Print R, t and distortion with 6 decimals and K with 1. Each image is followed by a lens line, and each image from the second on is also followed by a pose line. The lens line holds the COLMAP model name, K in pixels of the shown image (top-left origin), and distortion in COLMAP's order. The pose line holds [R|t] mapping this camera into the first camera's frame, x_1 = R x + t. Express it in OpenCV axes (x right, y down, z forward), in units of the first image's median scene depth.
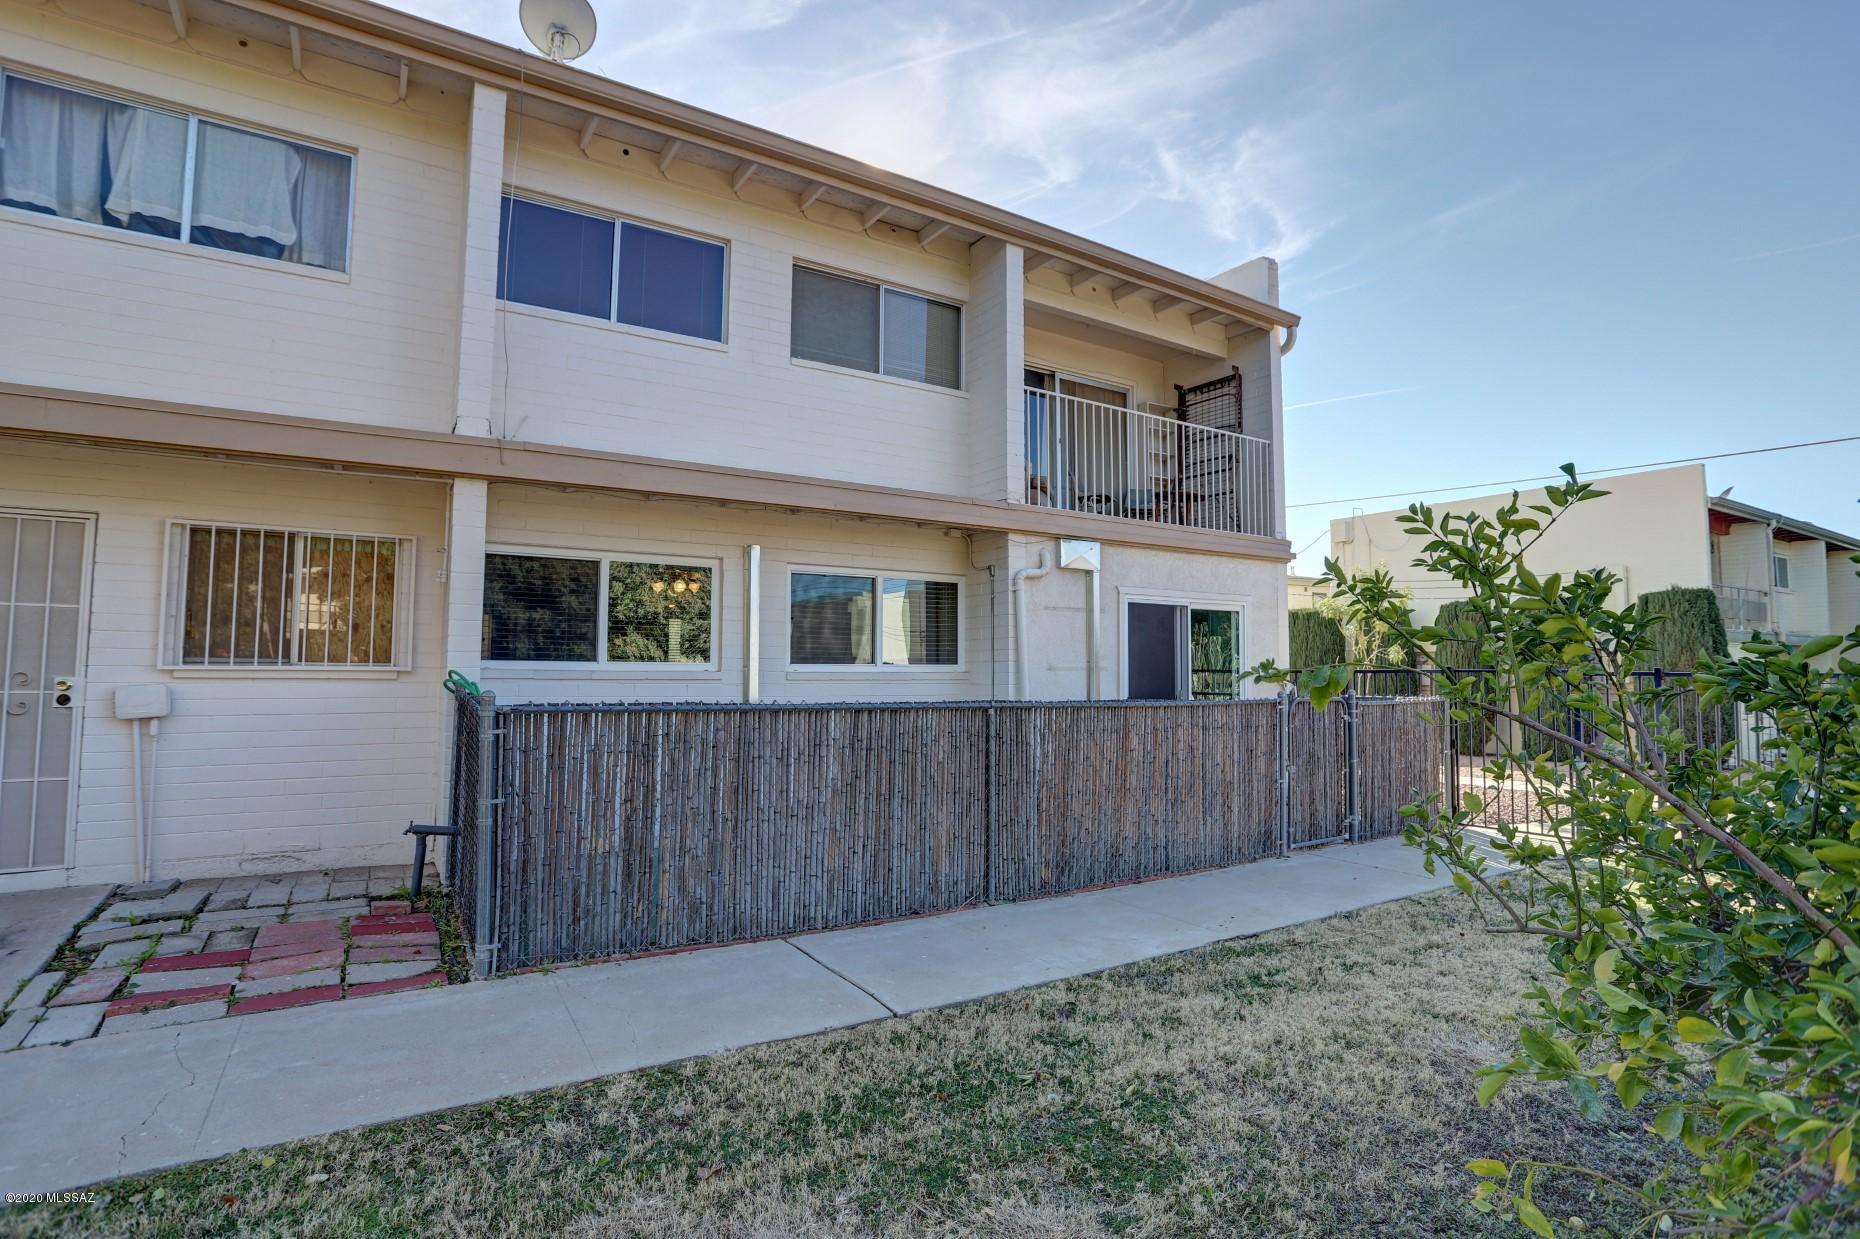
lens RADIAL K [[901.6, 0, 917.2], [0, 901.6, 612.1], [0, 0, 1]] dist [-0.074486, 0.034096]
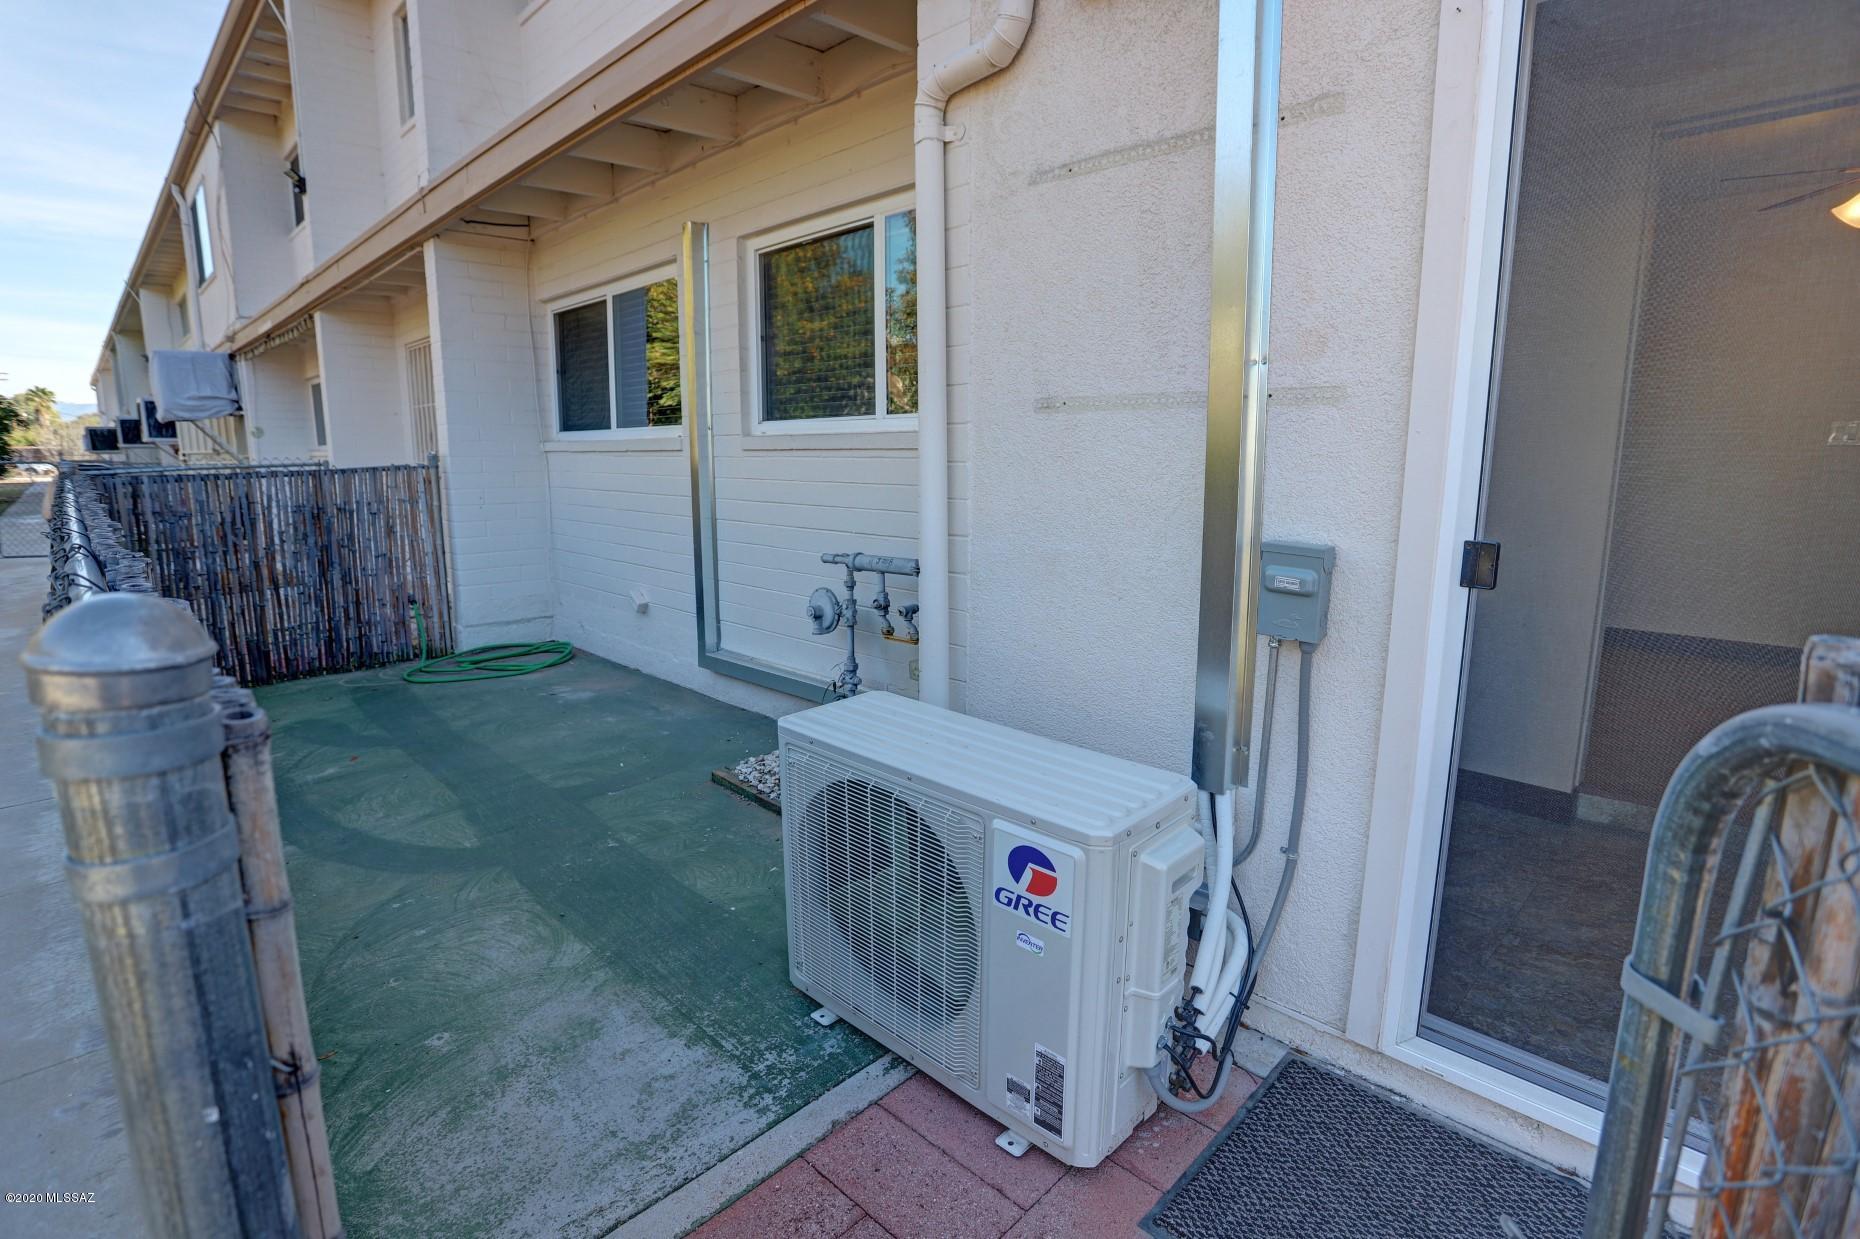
lens RADIAL K [[901.6, 0, 917.2], [0, 901.6, 612.1], [0, 0, 1]] dist [-0.074486, 0.034096]
pose [[0.225114, 0.168177, -0.959708, 0.405963], [0.065447, 0.980156, 0.187112, 0.069922], [0.972132, -0.104932, 0.209640, 0.882381]]
